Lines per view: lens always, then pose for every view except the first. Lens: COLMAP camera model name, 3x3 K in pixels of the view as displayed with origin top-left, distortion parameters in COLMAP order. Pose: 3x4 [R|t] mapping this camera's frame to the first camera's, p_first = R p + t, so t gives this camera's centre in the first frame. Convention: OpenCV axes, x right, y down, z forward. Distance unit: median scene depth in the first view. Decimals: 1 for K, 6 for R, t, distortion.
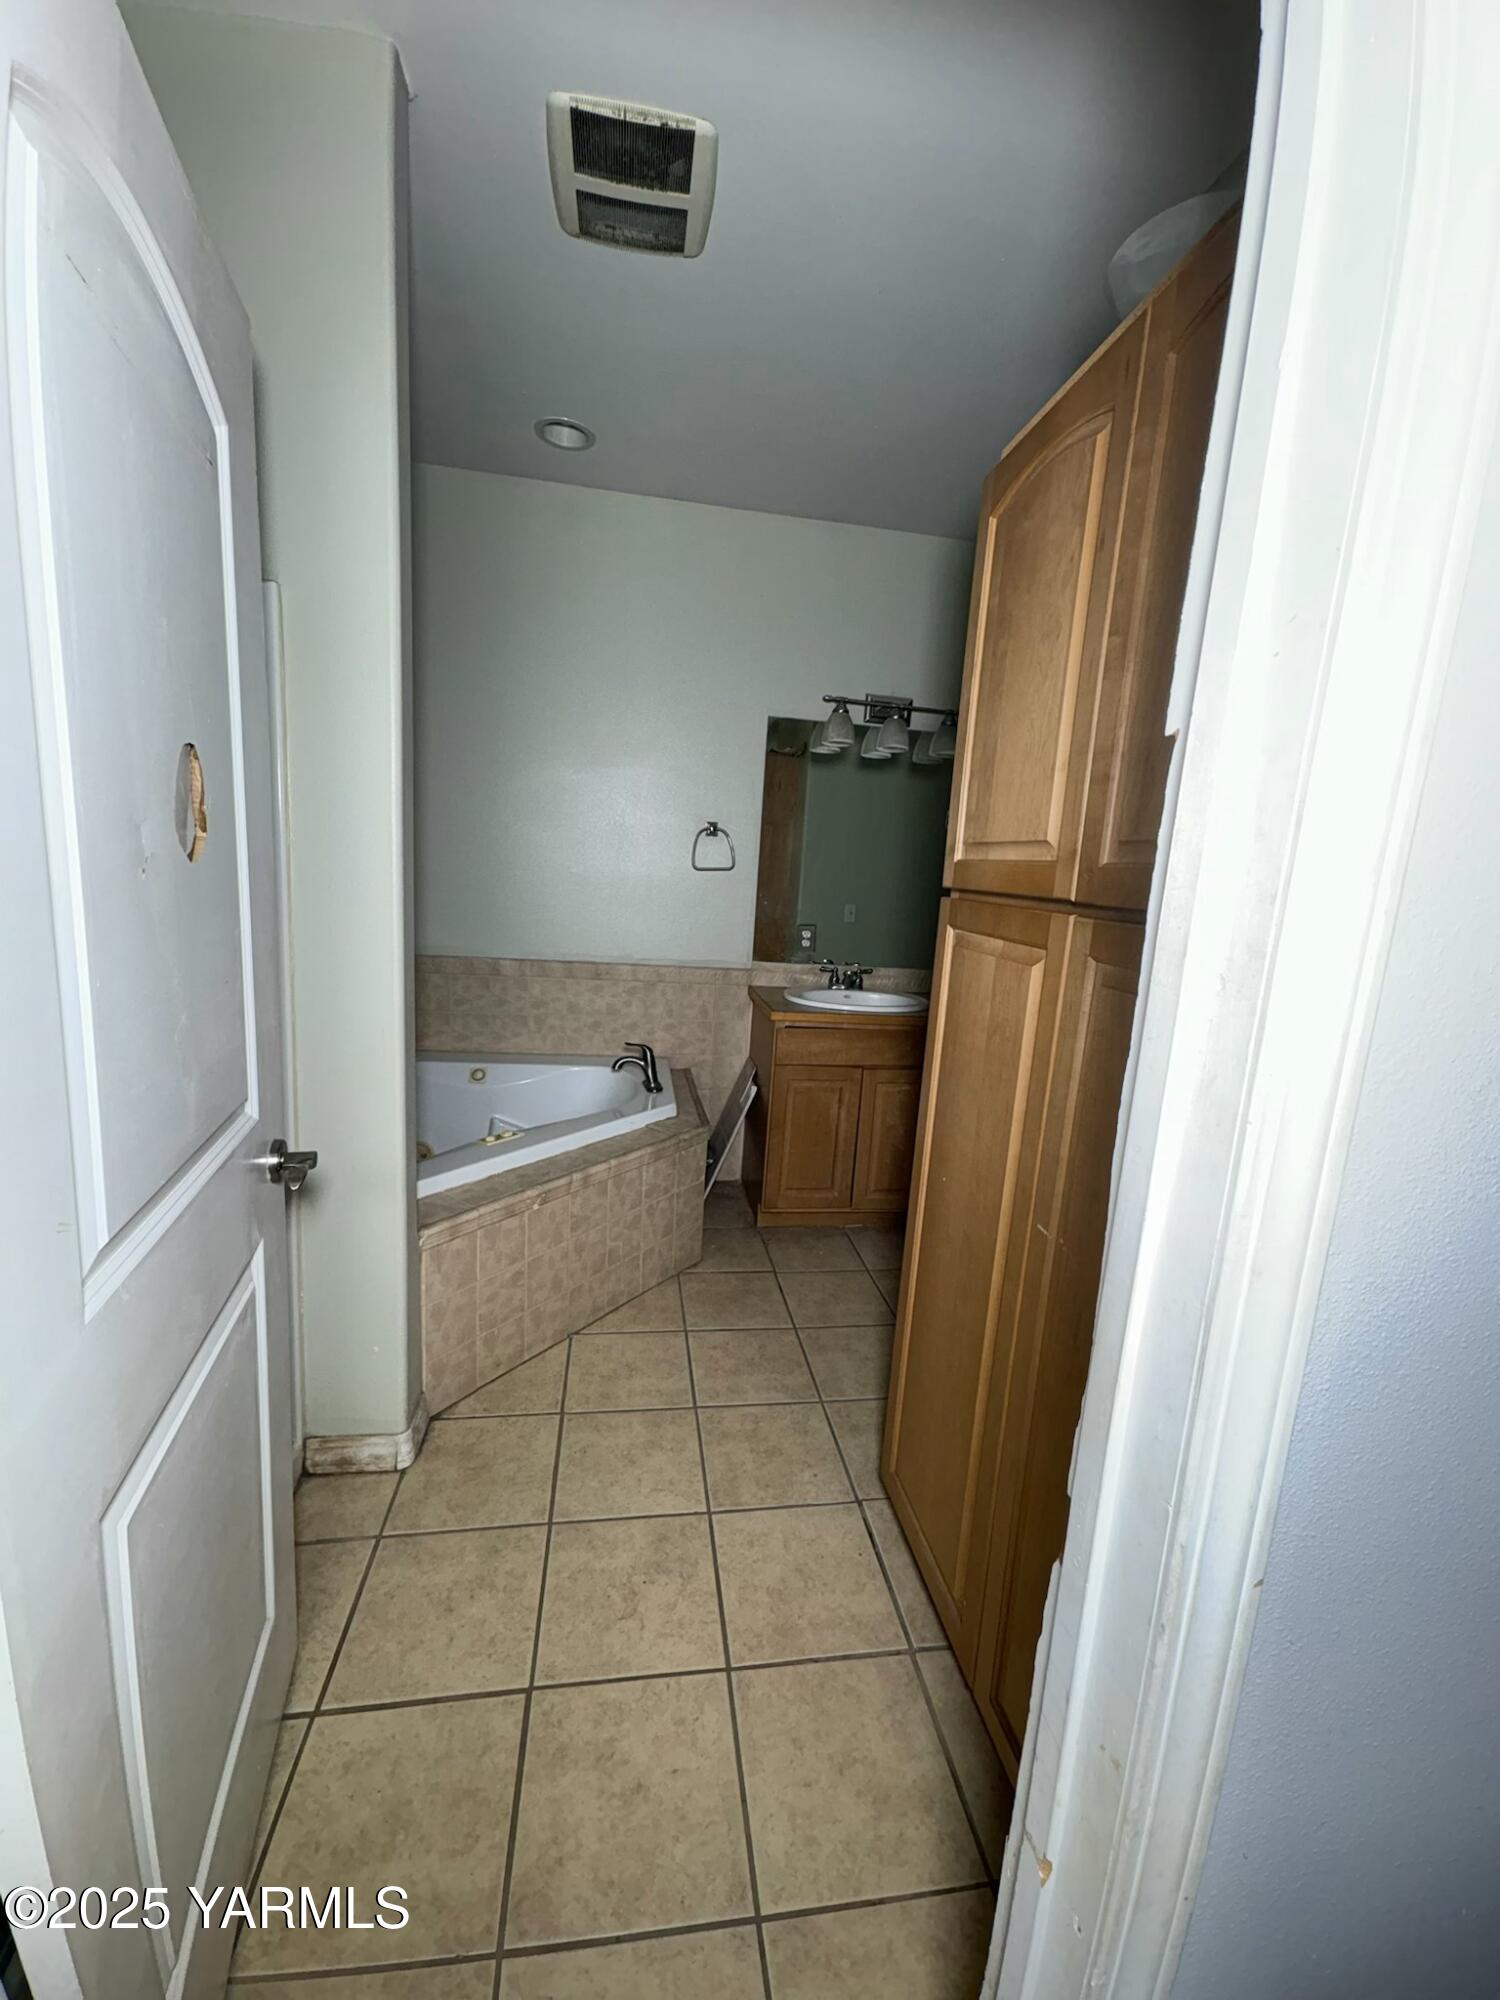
lens RADIAL K [[813.3, 0, 743.6], [0, 813.3, 996.2], [0, 0, 1]] dist [0.013784, 0.000166]
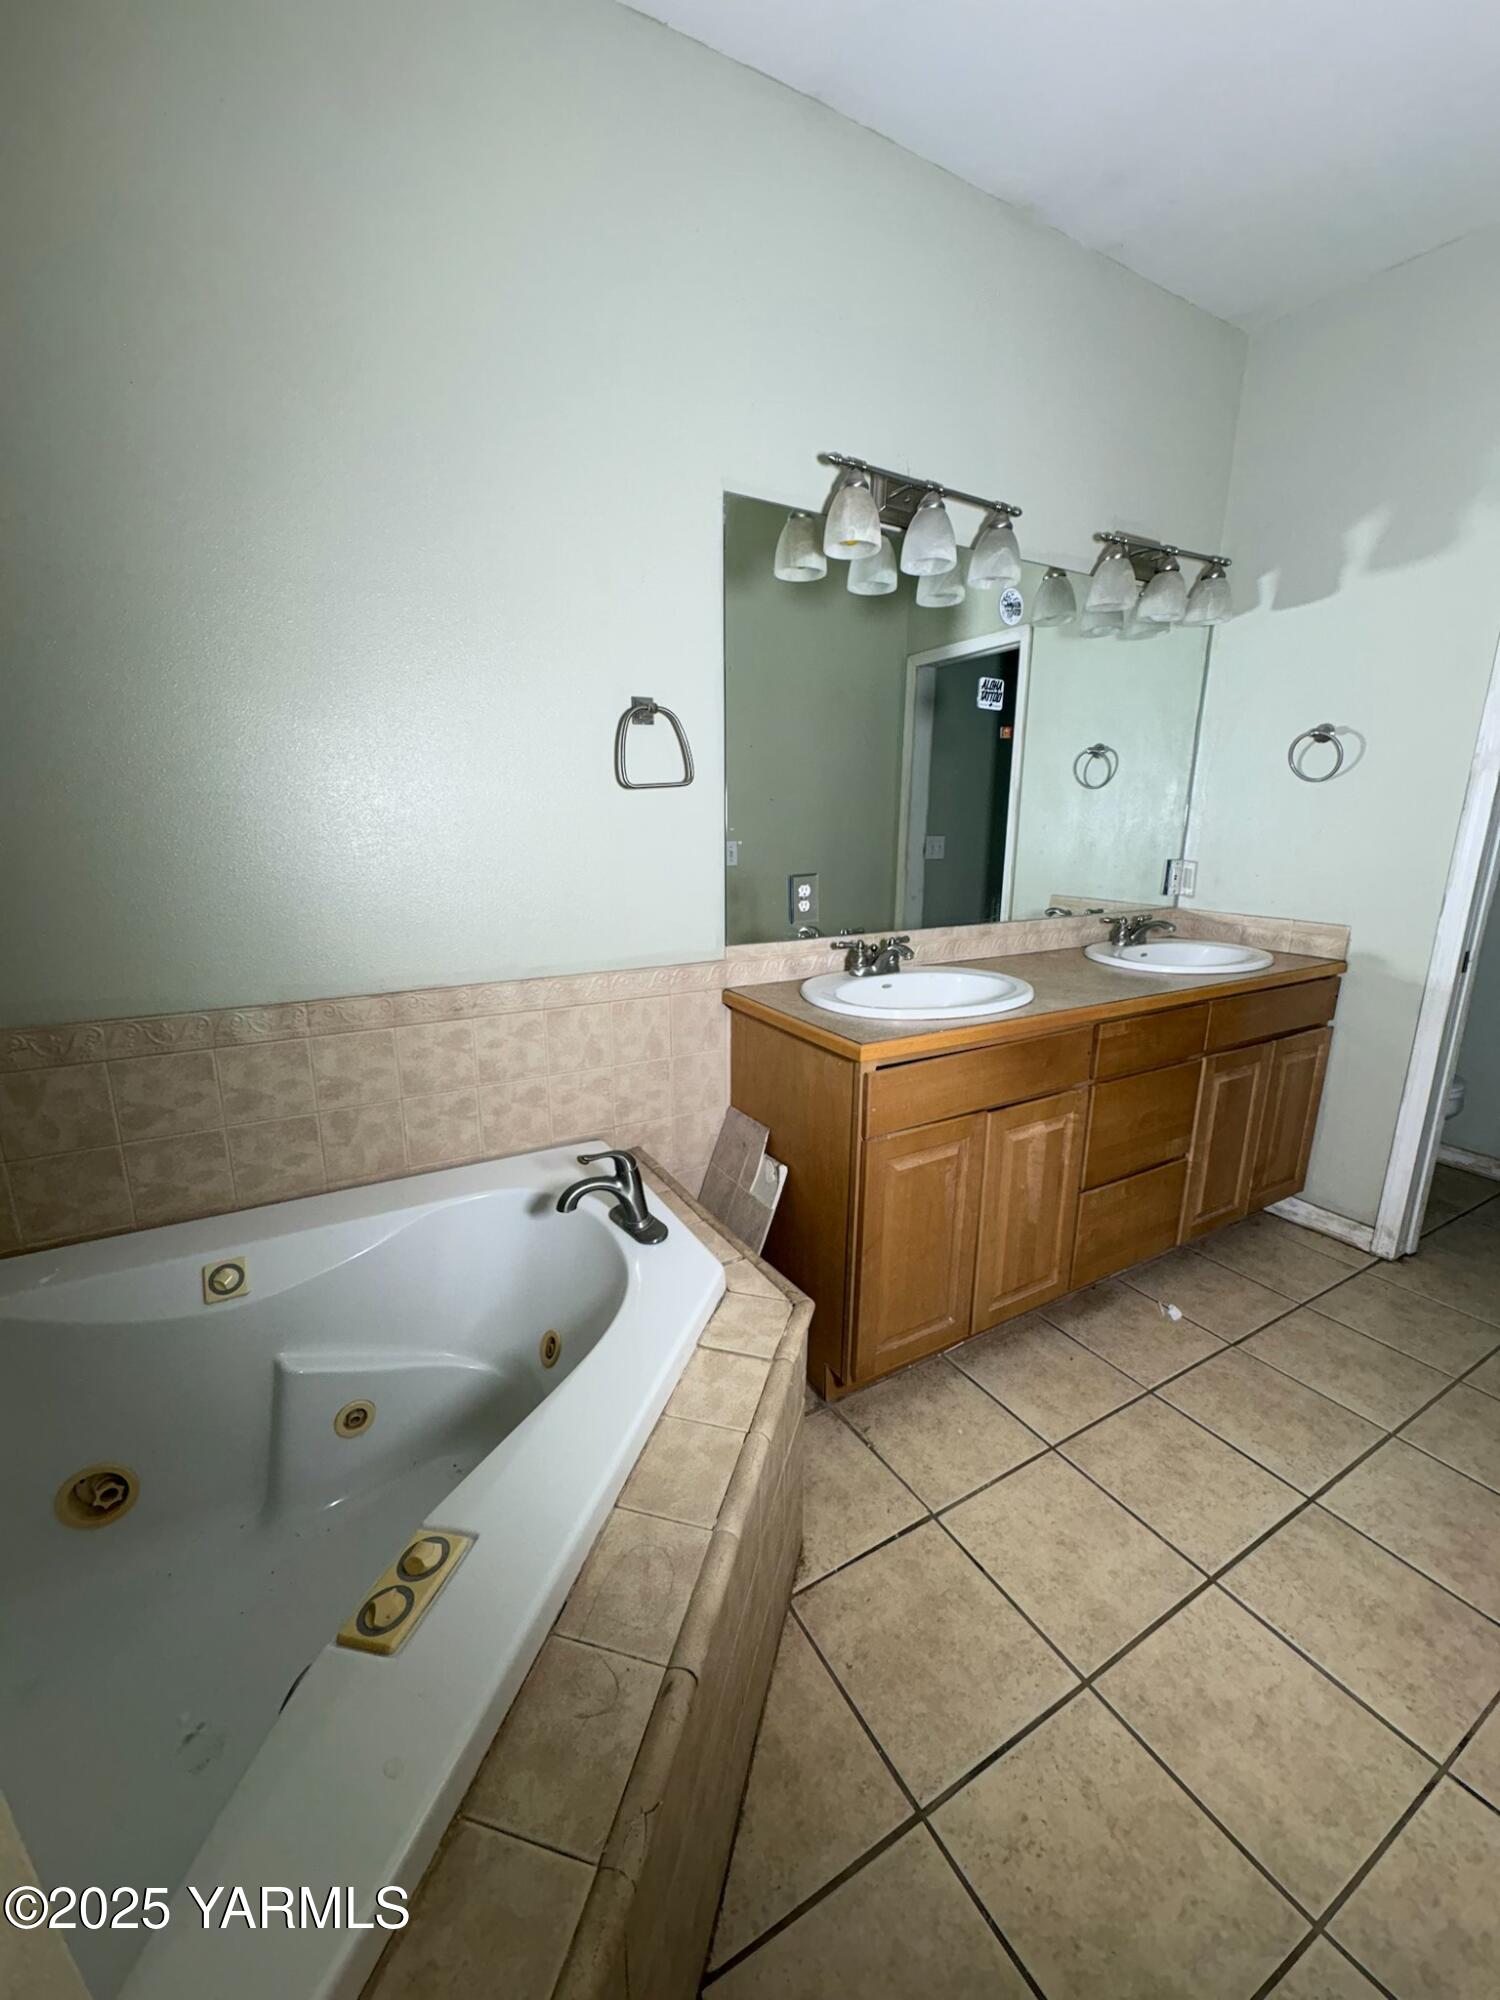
lens RADIAL K [[813.3, 0, 758.9], [0, 813.3, 1009.9], [0, 0, 1]] dist [0.013784, 0.000166]
pose [[0.930550, -0.142980, 0.337095, -0.174736], [0.114968, 0.988144, 0.101755, -0.056570], [-0.347647, -0.055933, 0.935956, 0.462095]]
